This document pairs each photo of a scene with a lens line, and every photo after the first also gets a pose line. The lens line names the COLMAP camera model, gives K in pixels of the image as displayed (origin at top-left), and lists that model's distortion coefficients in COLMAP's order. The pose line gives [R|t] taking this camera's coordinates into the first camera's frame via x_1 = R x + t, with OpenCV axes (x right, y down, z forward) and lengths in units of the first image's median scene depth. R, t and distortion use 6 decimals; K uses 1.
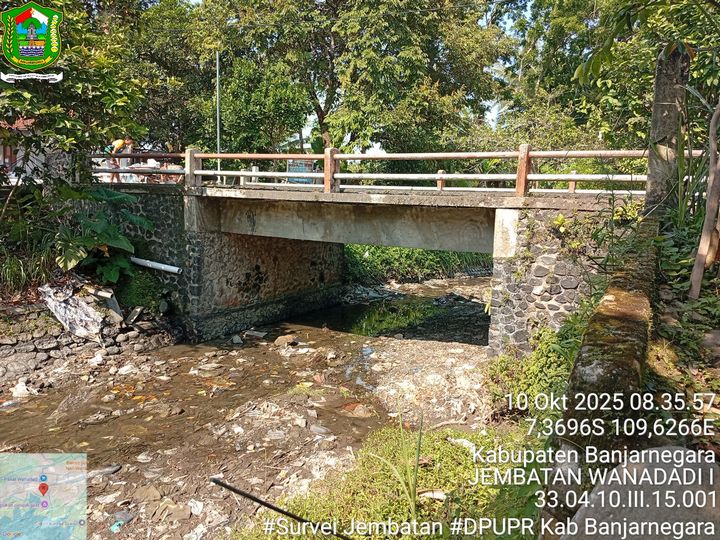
lens RADIAL K [[551.3, 0, 359.2], [0, 551.3, 272.5], [0, 0, 1]] dist [0.074218, -0.158765]
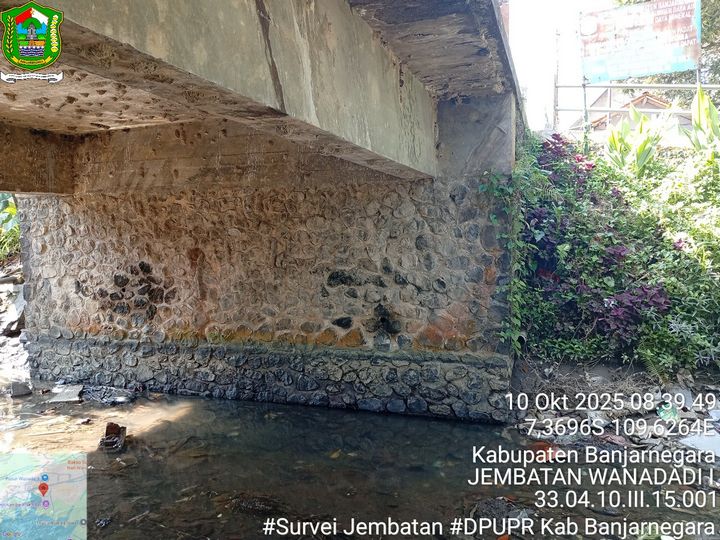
lens RADIAL K [[551.3, 0, 359.5], [0, 551.3, 269.9], [0, 0, 1]] dist [0.074218, -0.158765]
pose [[0.158172, 0.020260, -0.987204, 0.381319], [-0.101457, 0.994831, 0.004161, -0.033079], [0.982185, 0.099501, 0.159410, 1.274245]]
